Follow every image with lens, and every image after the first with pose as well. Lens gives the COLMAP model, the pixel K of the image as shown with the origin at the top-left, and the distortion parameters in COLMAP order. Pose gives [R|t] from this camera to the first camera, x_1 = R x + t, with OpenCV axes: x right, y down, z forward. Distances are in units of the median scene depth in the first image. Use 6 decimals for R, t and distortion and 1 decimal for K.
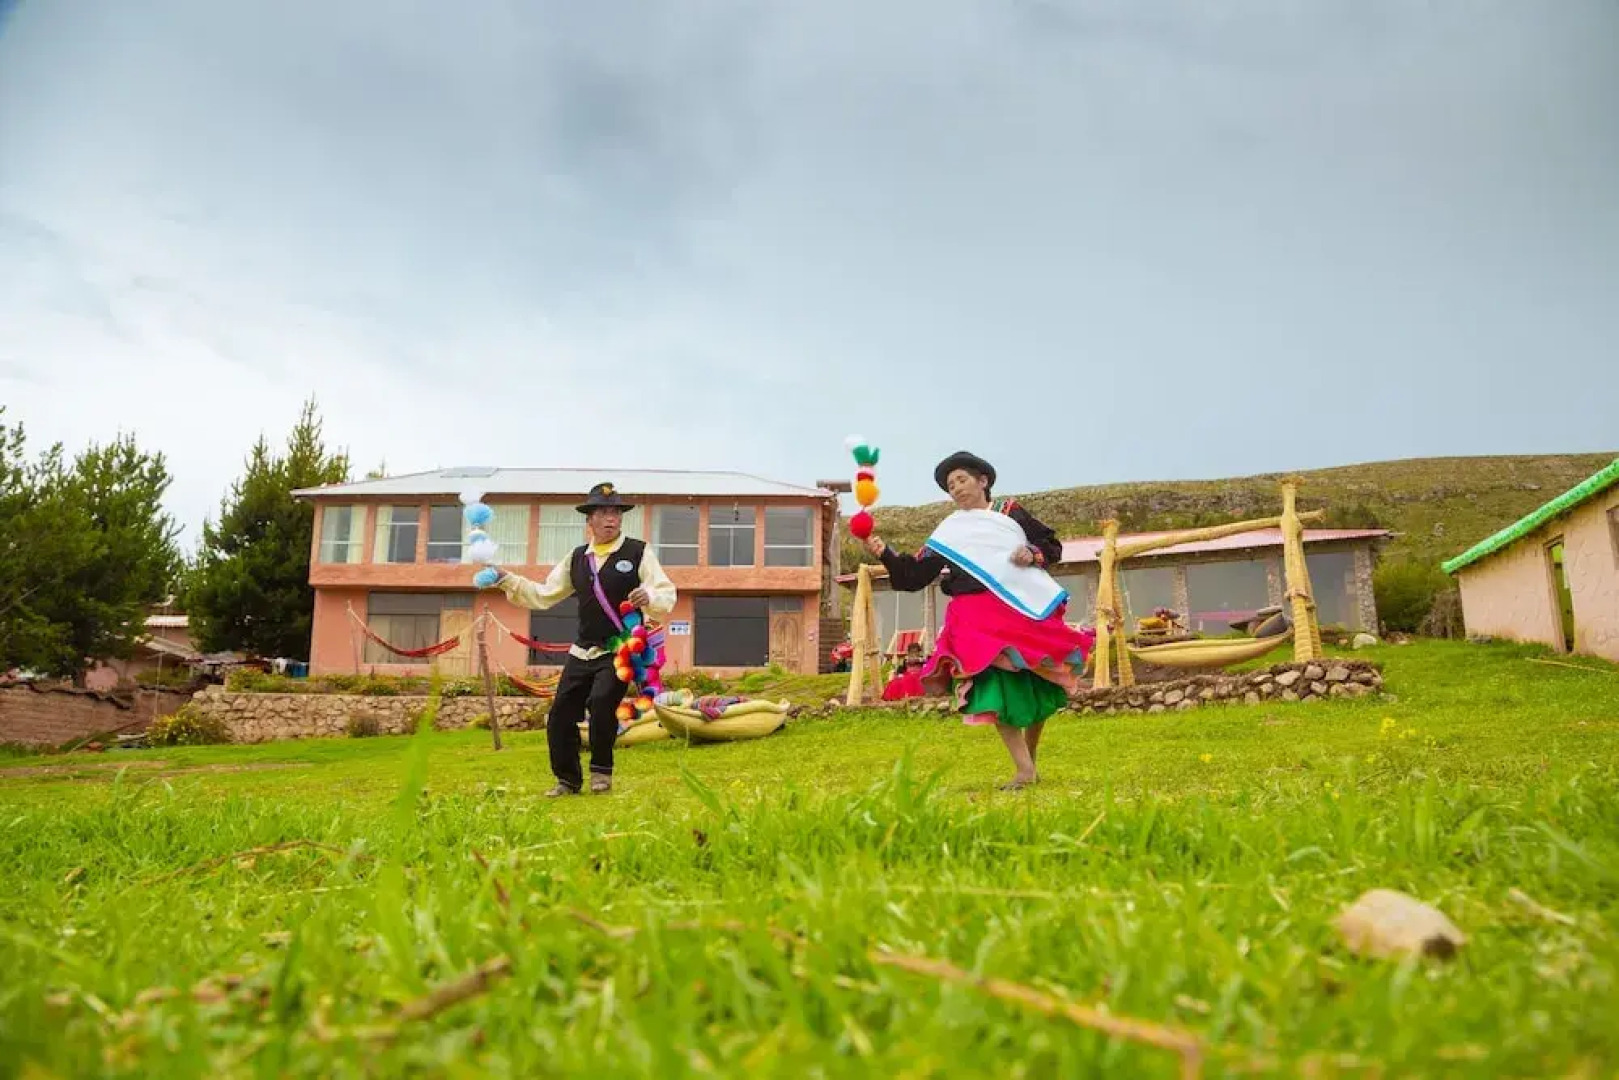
lens RADIAL K [[1130.1, 0, 812.4], [0, 1130.1, 537.1], [0, 0, 1]] dist [-0.104046, 0.033647]
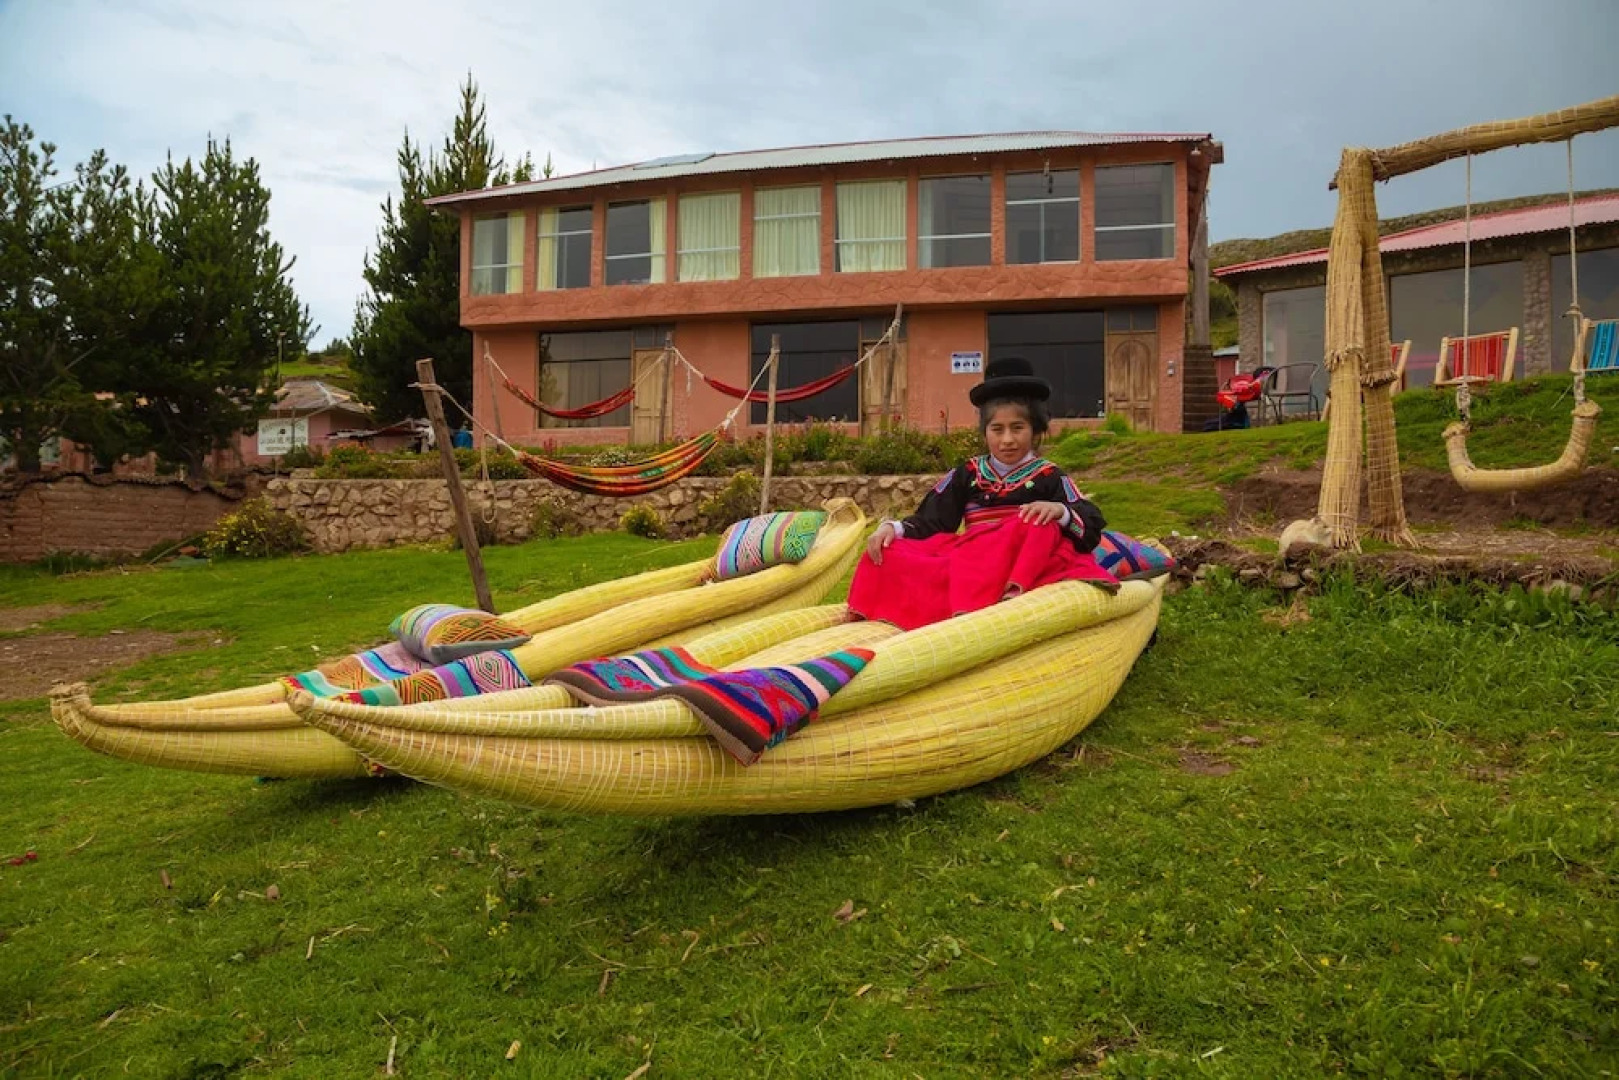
lens RADIAL K [[1130.1, 0, 805.5], [0, 1130.1, 530.0], [0, 0, 1]] dist [-0.104046, 0.033647]
pose [[0.955731, 0.005957, -0.294181, -0.012823], [0.056813, 0.977246, 0.204359, 0.036757], [0.288705, -0.212025, 0.933646, 0.338515]]
